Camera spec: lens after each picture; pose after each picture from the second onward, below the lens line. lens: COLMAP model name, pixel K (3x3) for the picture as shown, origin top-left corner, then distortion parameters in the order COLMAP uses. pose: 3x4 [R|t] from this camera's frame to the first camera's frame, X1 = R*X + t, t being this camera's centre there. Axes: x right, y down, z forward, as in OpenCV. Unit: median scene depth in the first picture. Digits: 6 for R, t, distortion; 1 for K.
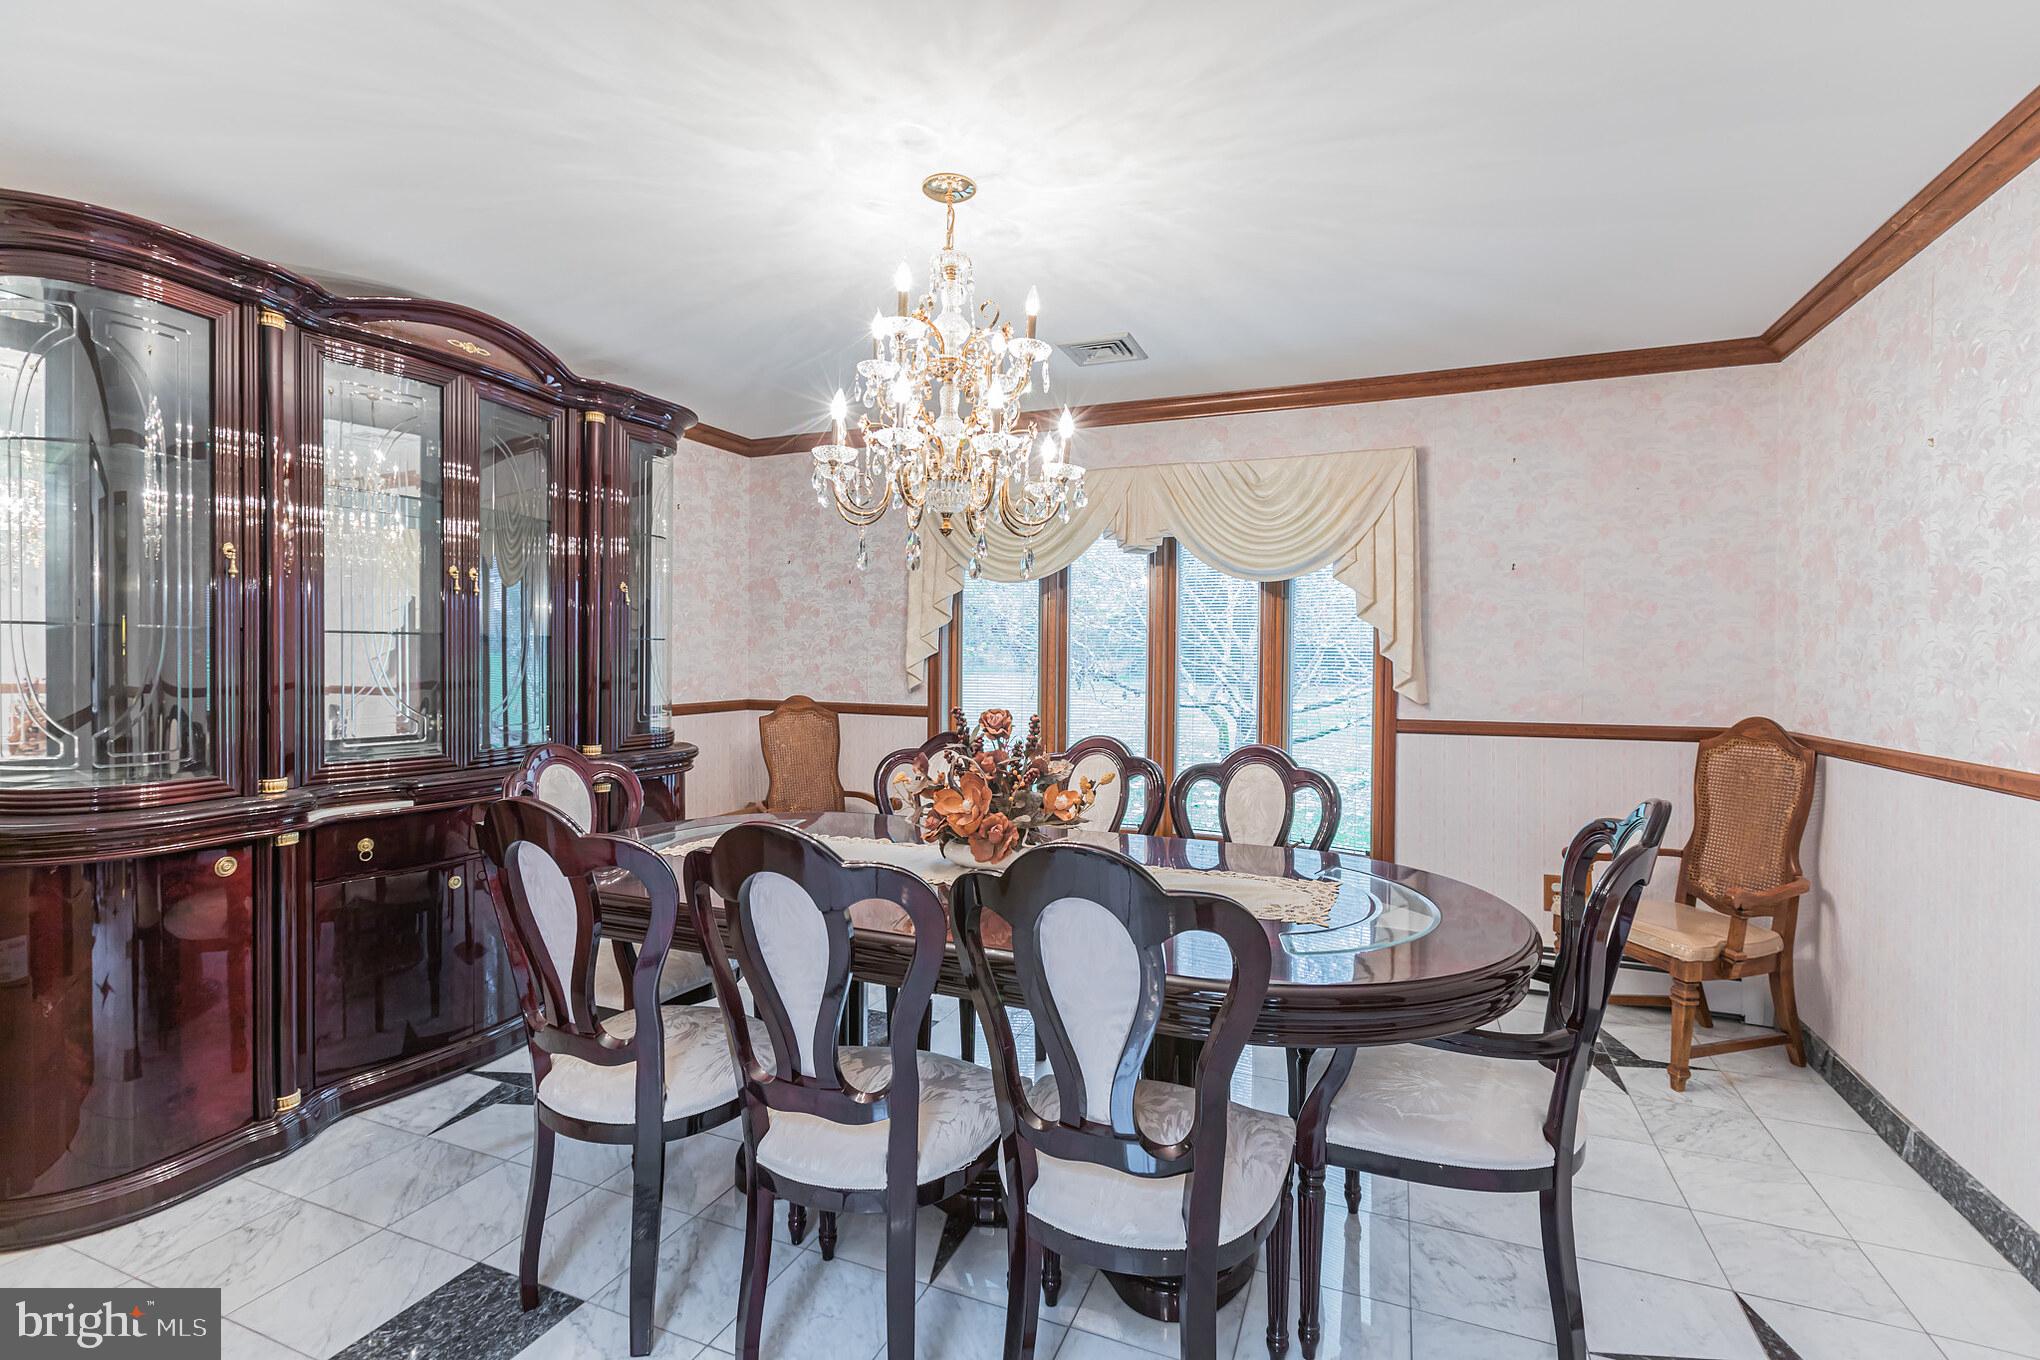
lens RADIAL K [[907.9, 0, 1020.0], [0, 907.9, 680.0], [0, 0, 1]] dist [0.001650, 0.000227]
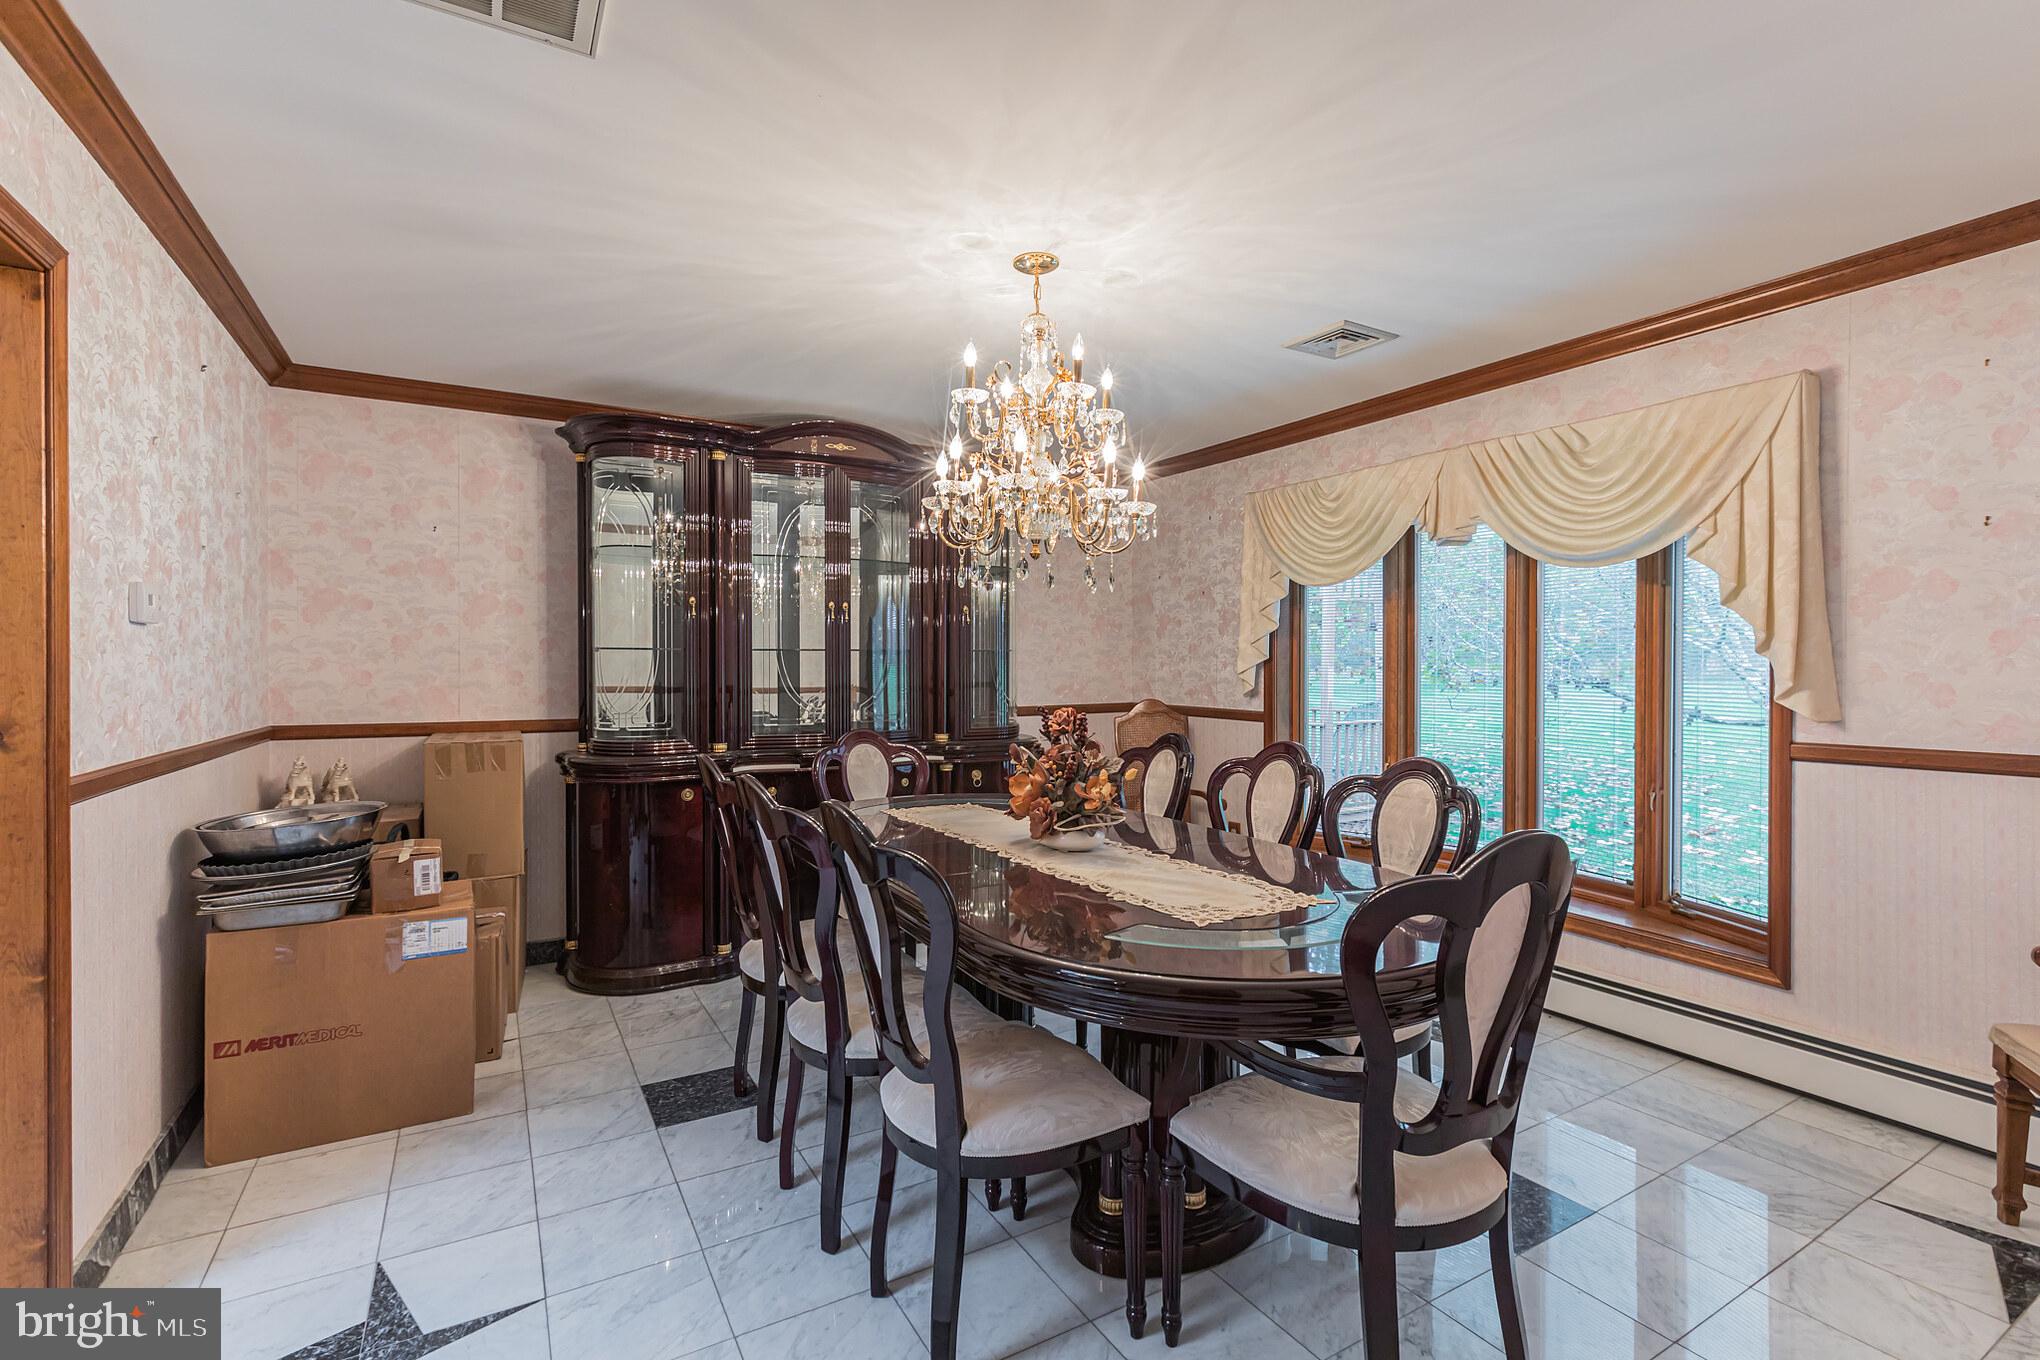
lens RADIAL K [[907.9, 0, 1020.0], [0, 907.9, 680.0], [0, 0, 1]] dist [0.001650, 0.000227]
pose [[0.797099, 0.003099, -0.603840, 0.365532], [-0.007859, 0.999955, -0.005243, 0.001219], [0.603797, 0.008924, 0.797088, 0.034803]]
